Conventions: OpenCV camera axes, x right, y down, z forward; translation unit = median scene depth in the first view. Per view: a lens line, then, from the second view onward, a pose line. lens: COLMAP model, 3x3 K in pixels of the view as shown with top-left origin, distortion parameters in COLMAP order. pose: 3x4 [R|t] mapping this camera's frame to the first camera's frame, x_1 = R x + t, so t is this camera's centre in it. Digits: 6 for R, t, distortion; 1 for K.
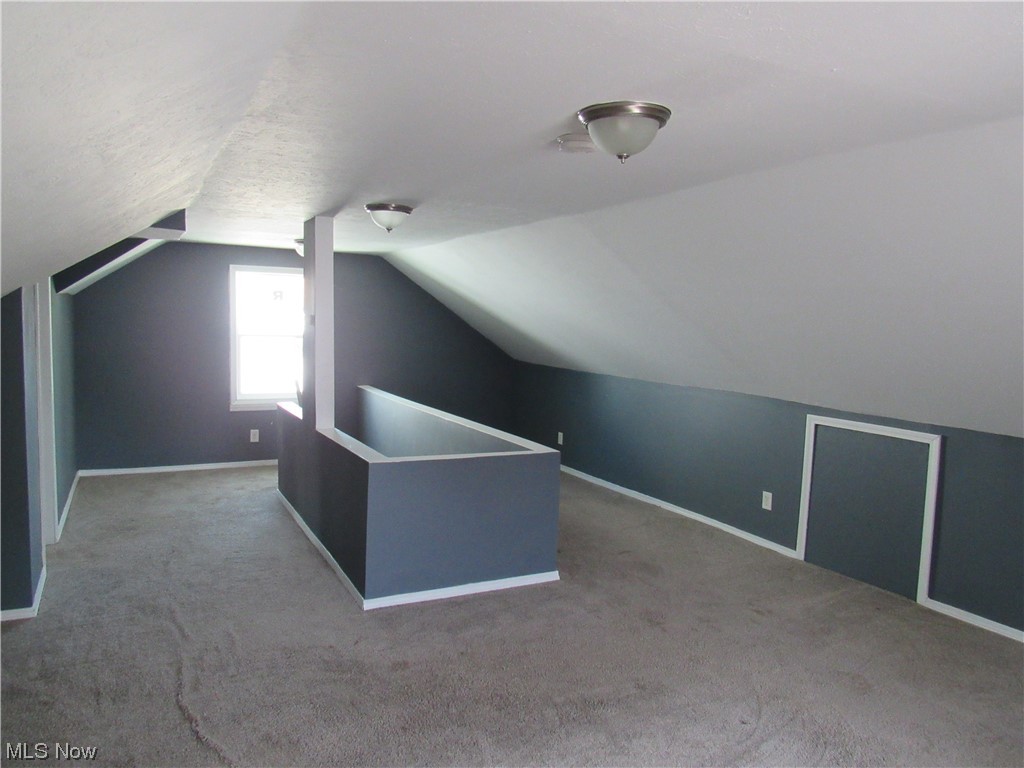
lens RADIAL K [[731.5, 0, 512.0], [0, 731.5, 384.0], [0, 0, 1]] dist [-0.065756, 0.026255]
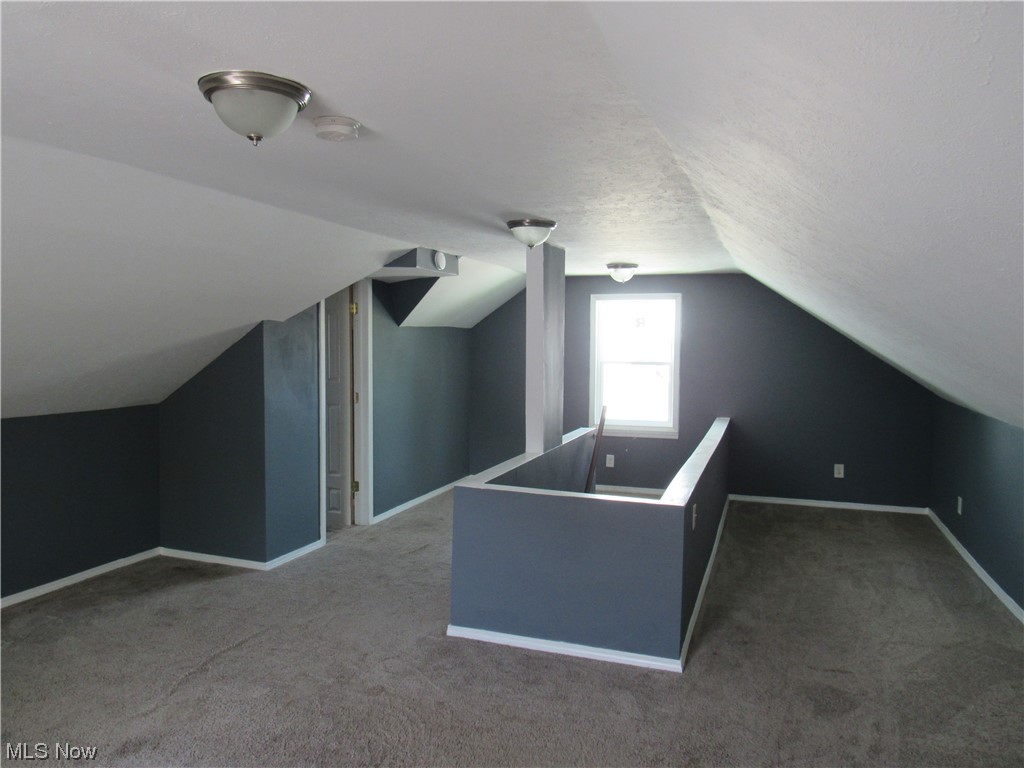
lens RADIAL K [[734.1, 0, 512.0], [0, 734.1, 384.0], [0, 0, 1]] dist [-0.044170, 0.027328]
pose [[0.668135, 0.017264, -0.743840, 0.520778], [-0.052294, 0.998348, -0.023801, -0.007765], [0.742200, 0.054800, 0.667934, 0.343832]]
